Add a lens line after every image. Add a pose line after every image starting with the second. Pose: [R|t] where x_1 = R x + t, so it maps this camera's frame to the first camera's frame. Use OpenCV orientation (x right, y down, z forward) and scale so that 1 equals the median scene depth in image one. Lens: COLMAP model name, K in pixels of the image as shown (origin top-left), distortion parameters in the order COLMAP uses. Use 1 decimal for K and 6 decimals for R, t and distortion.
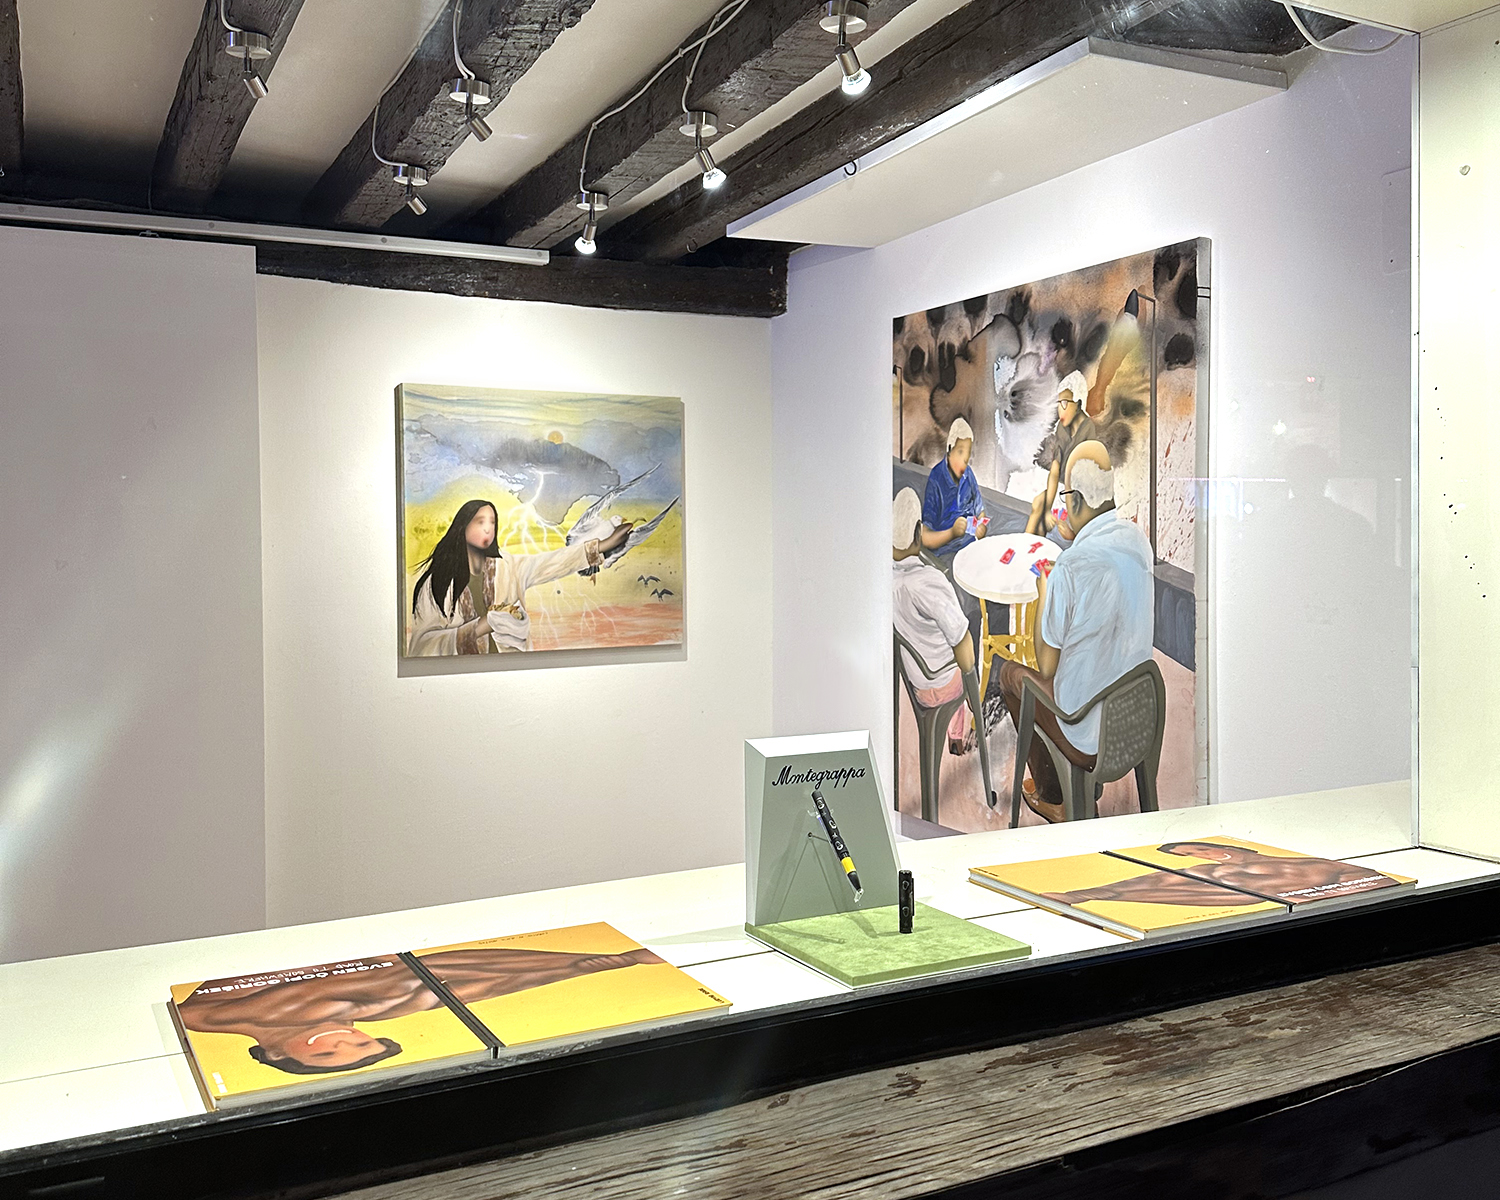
lens RADIAL K [[1316.8, 0, 750.0], [0, 1316.8, 600.0], [0, 0, 1]] dist [0.078620, -0.000406]
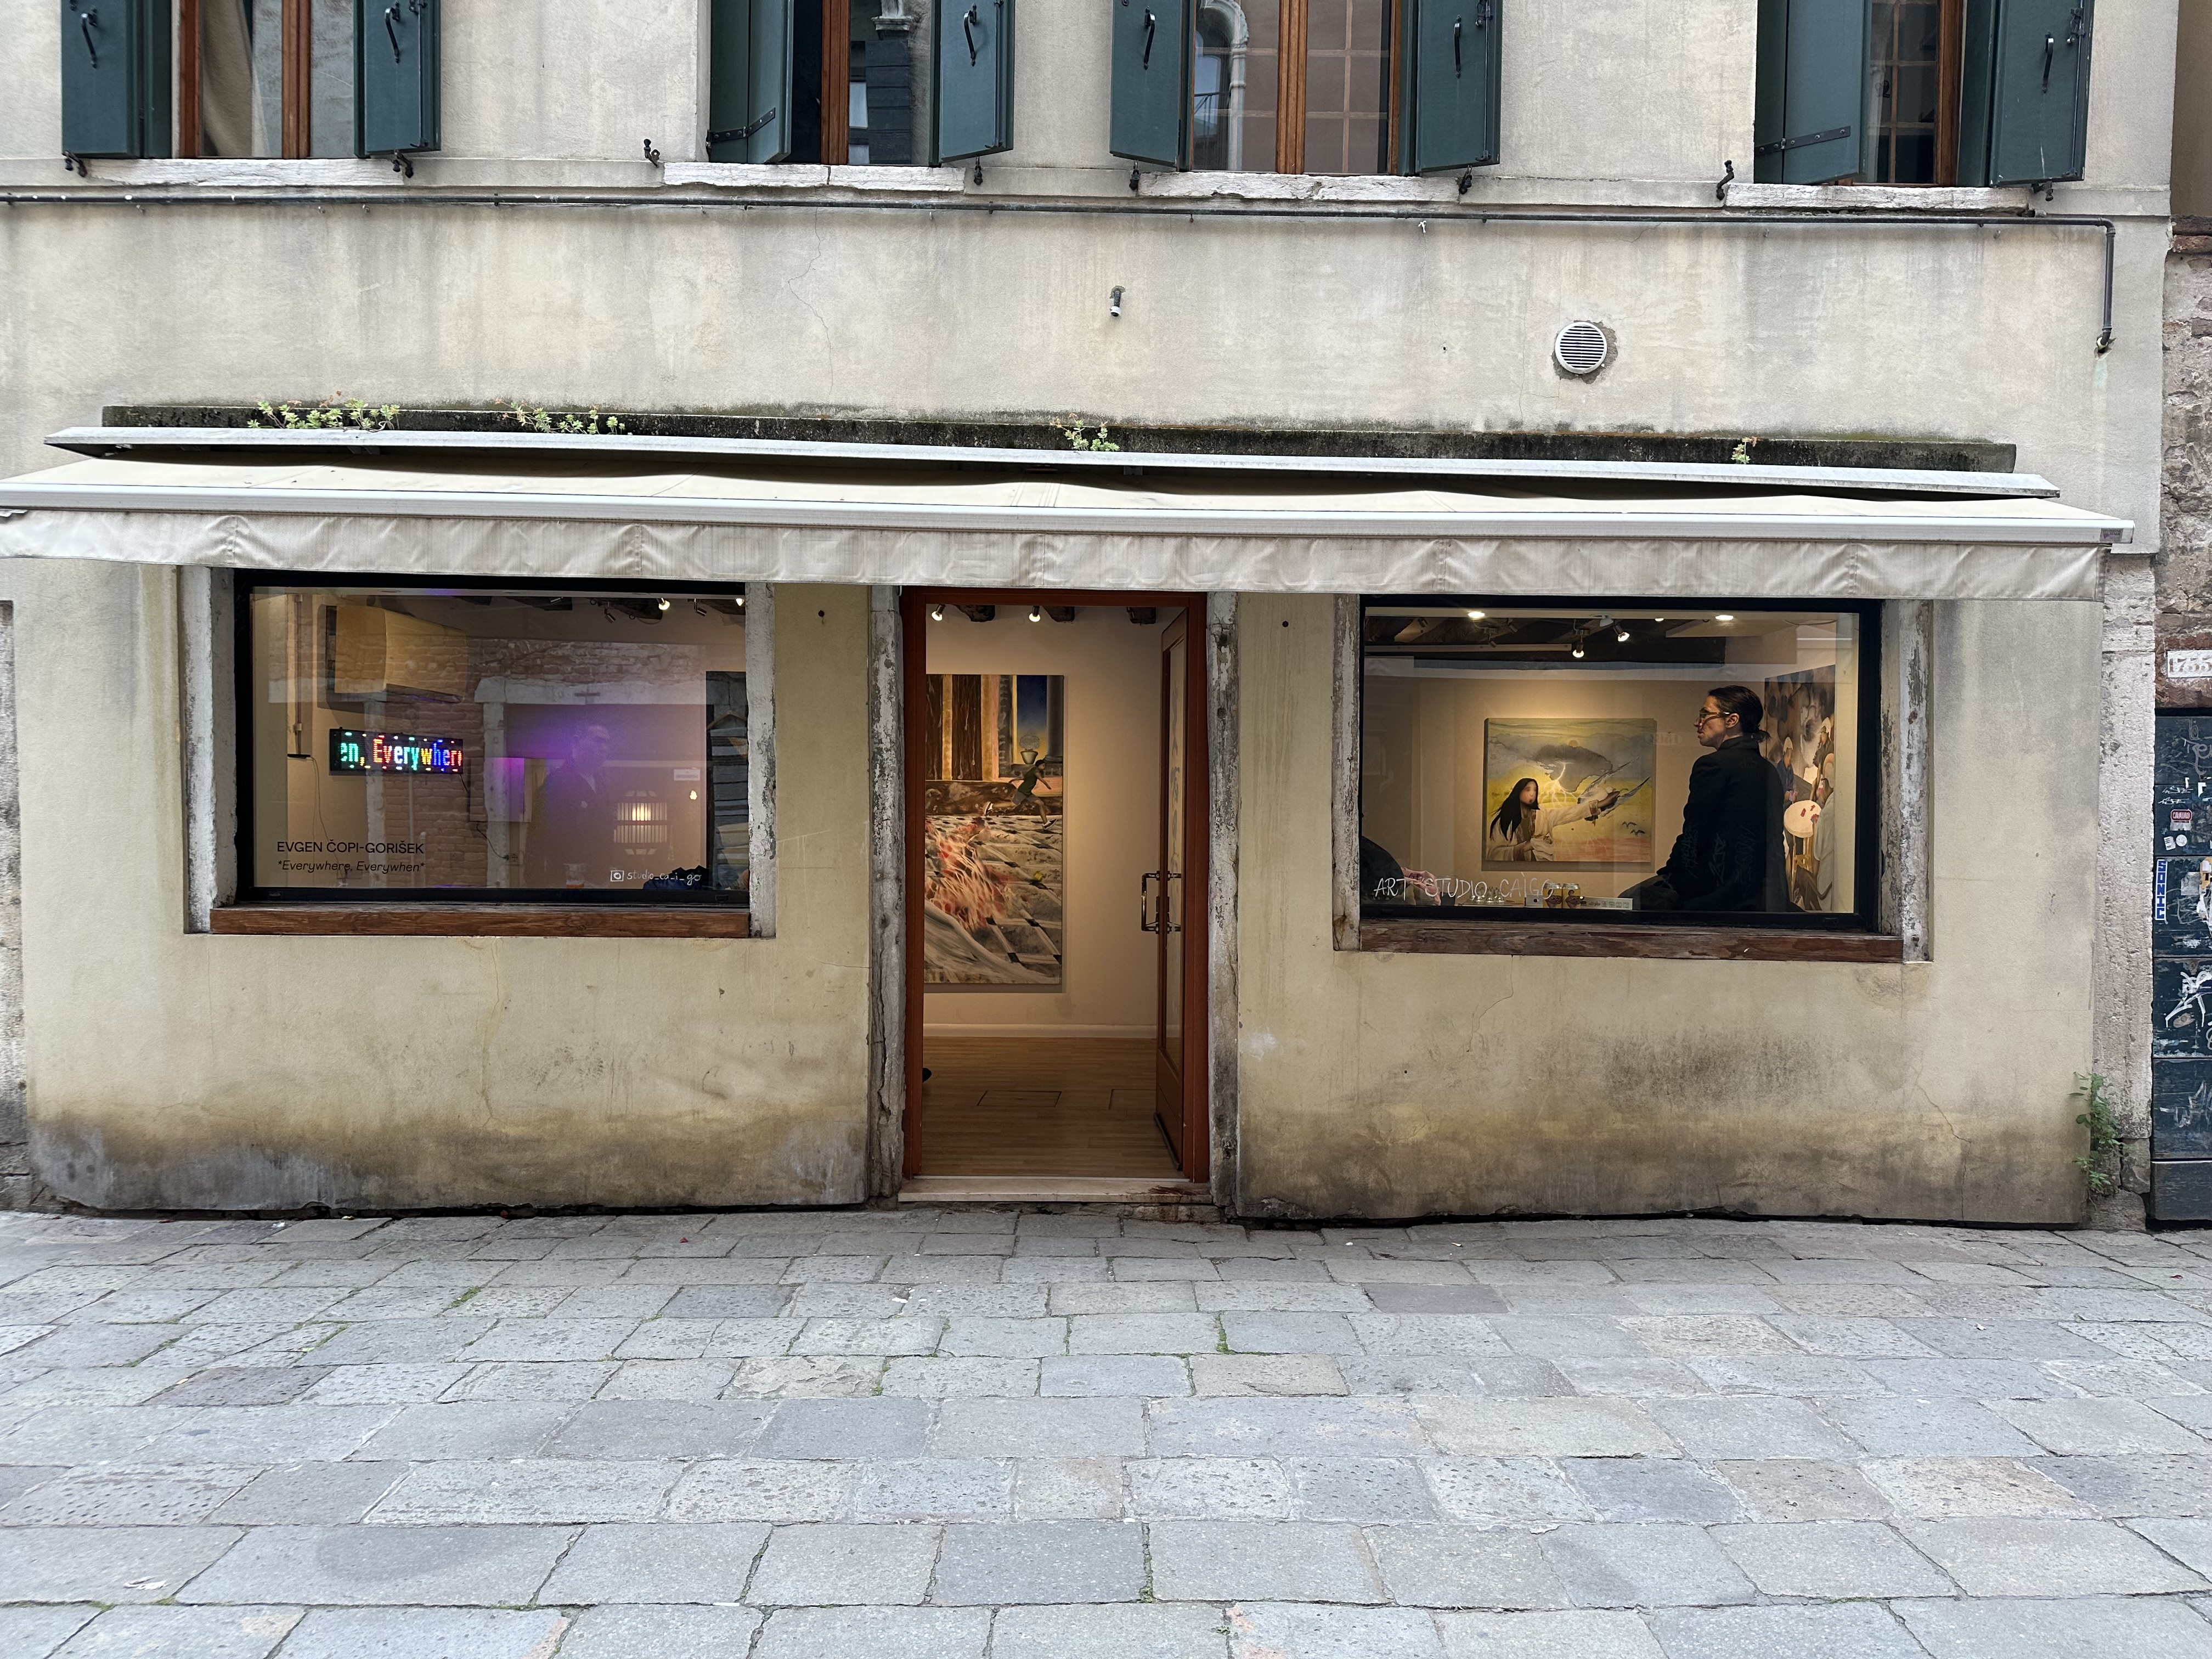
lens RADIAL K [[1518.9, 0, 1113.7], [0, 1518.9, 788.0], [0, 0, 1]] dist [0.149395, -0.267539]
pose [[0.863242, 0.012185, -0.504644, 0.415687], [-0.040128, 0.998201, -0.044541, 0.062990], [0.503194, 0.058700, 0.862178, -1.257540]]
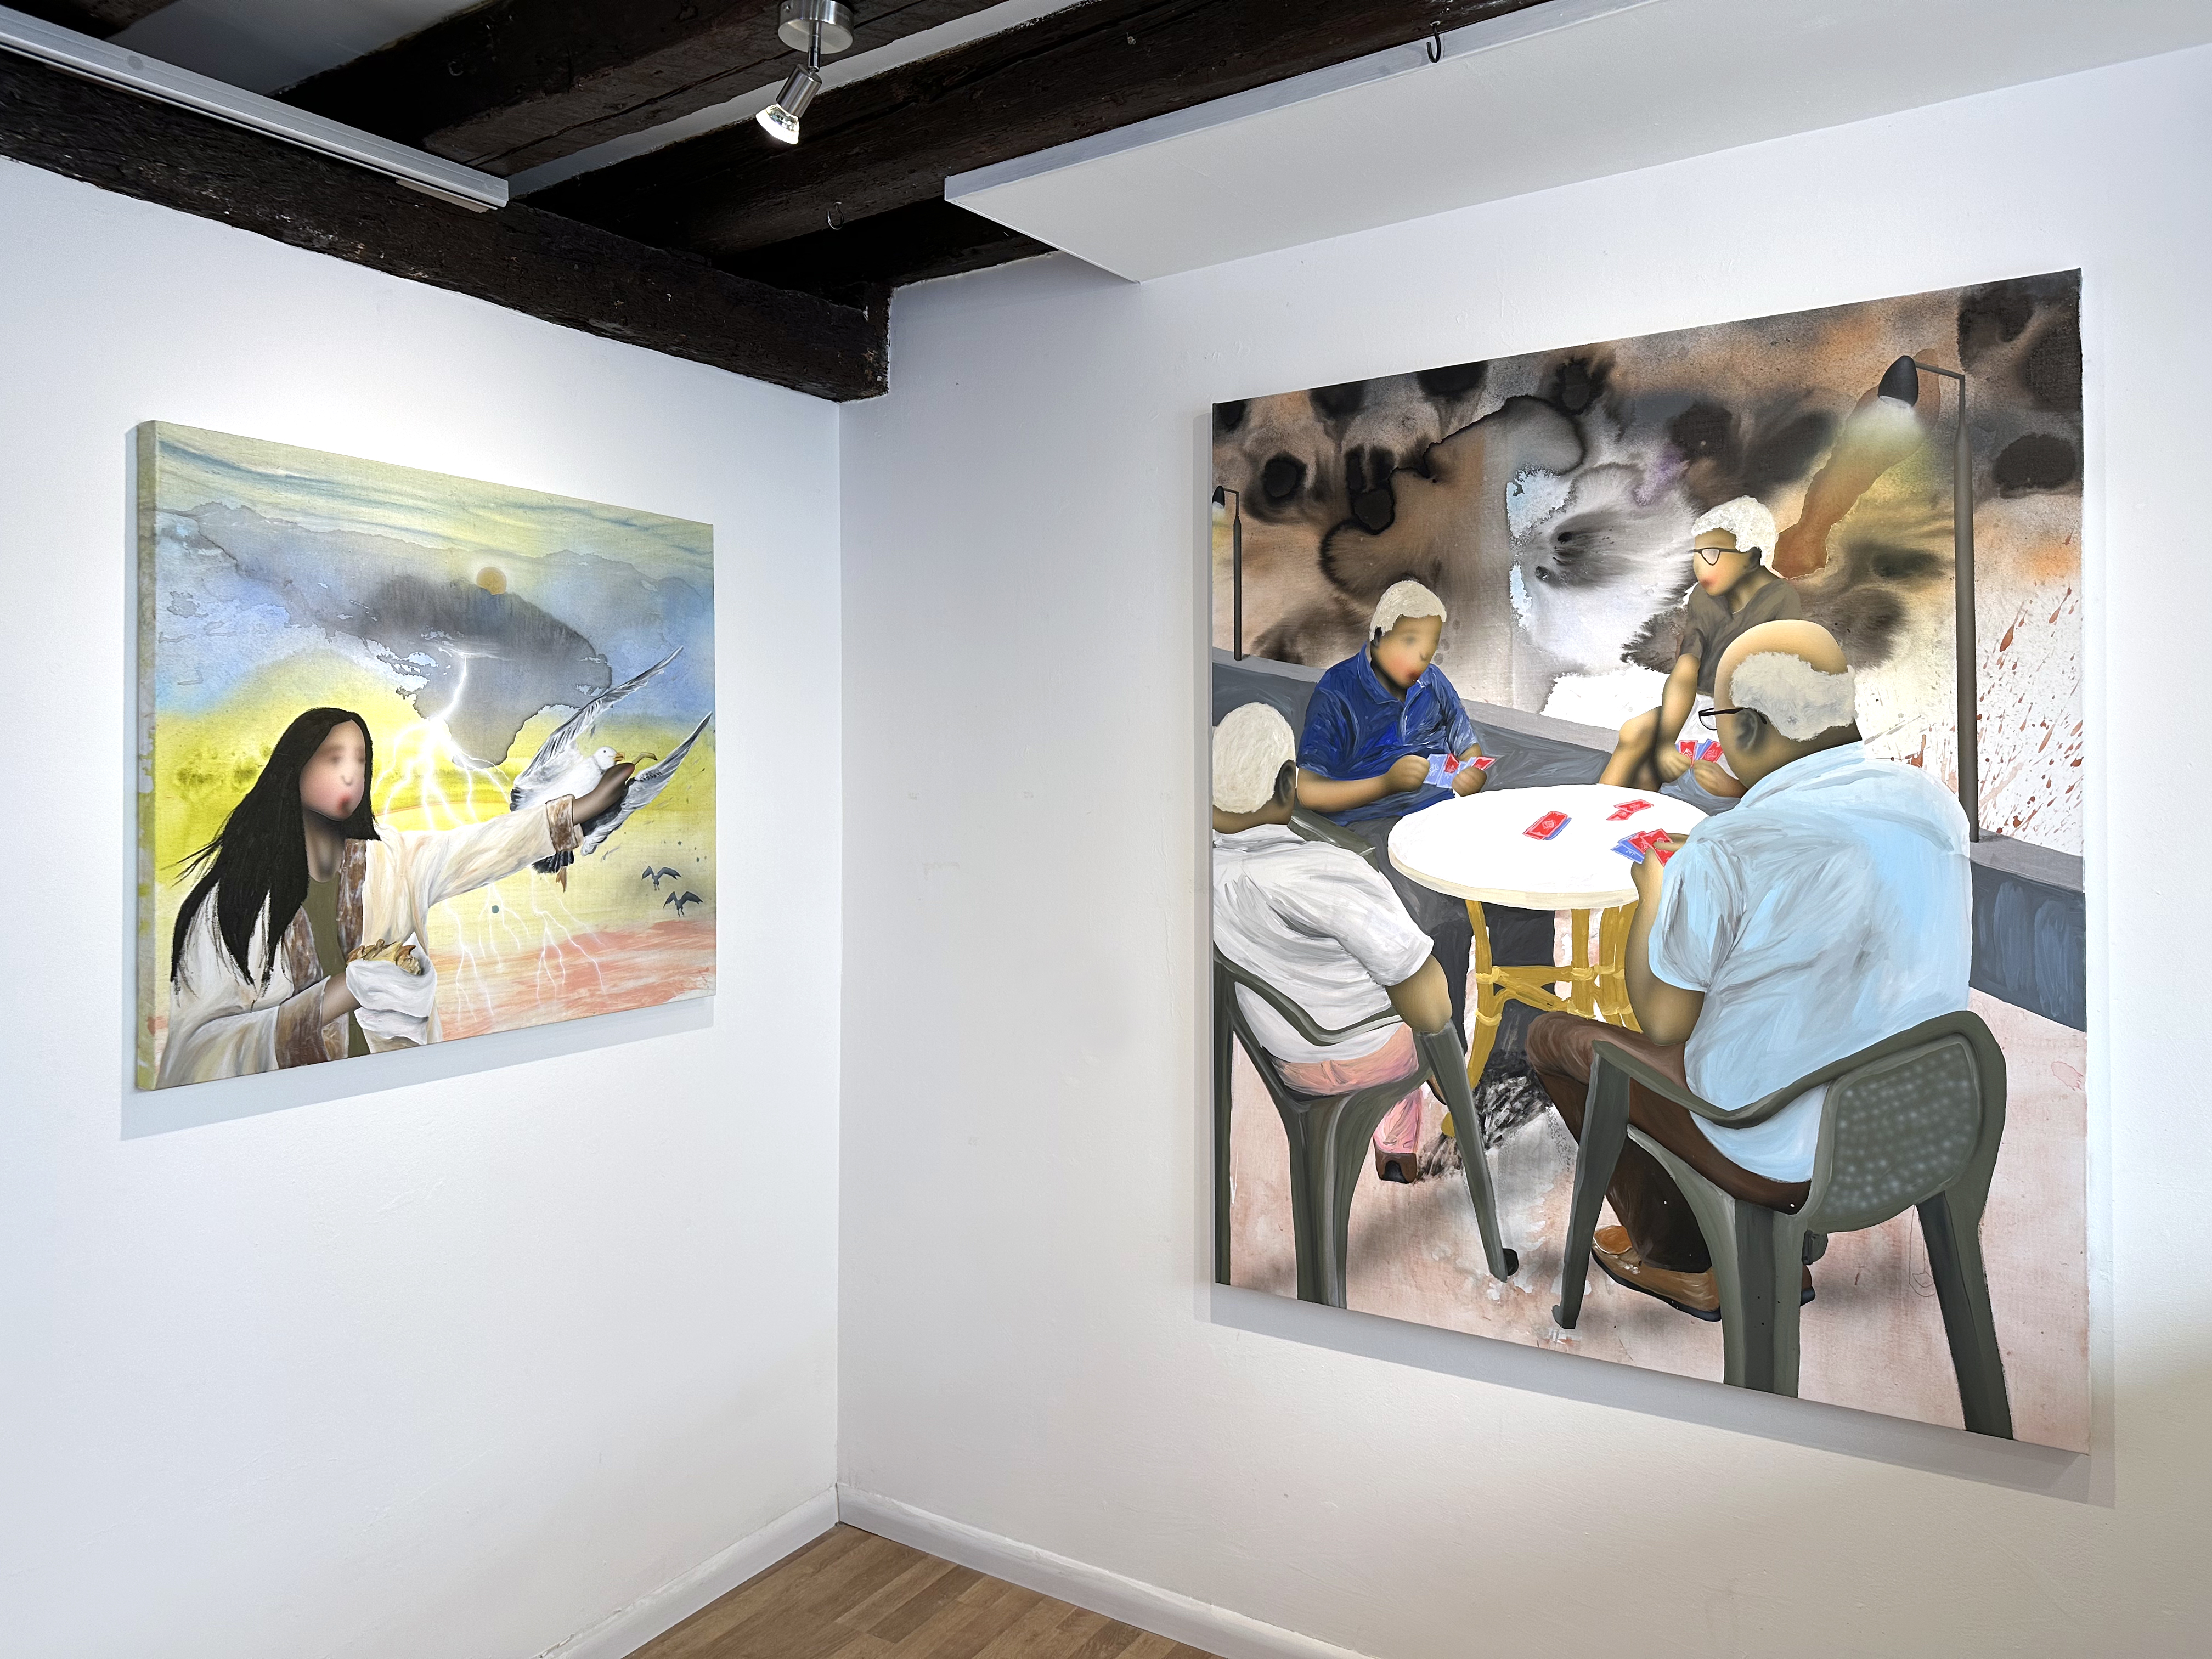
lens RADIAL K [[1518.9, 0, 1113.7], [0, 1518.9, 788.0], [0, 0, 1]] dist [0.149395, -0.267539]
pose [[0.867517, -0.001882, 0.497405, -0.256265], [0.025021, 0.998892, -0.039858, -0.024416], [-0.496778, 0.047023, 0.866603, 0.465963]]
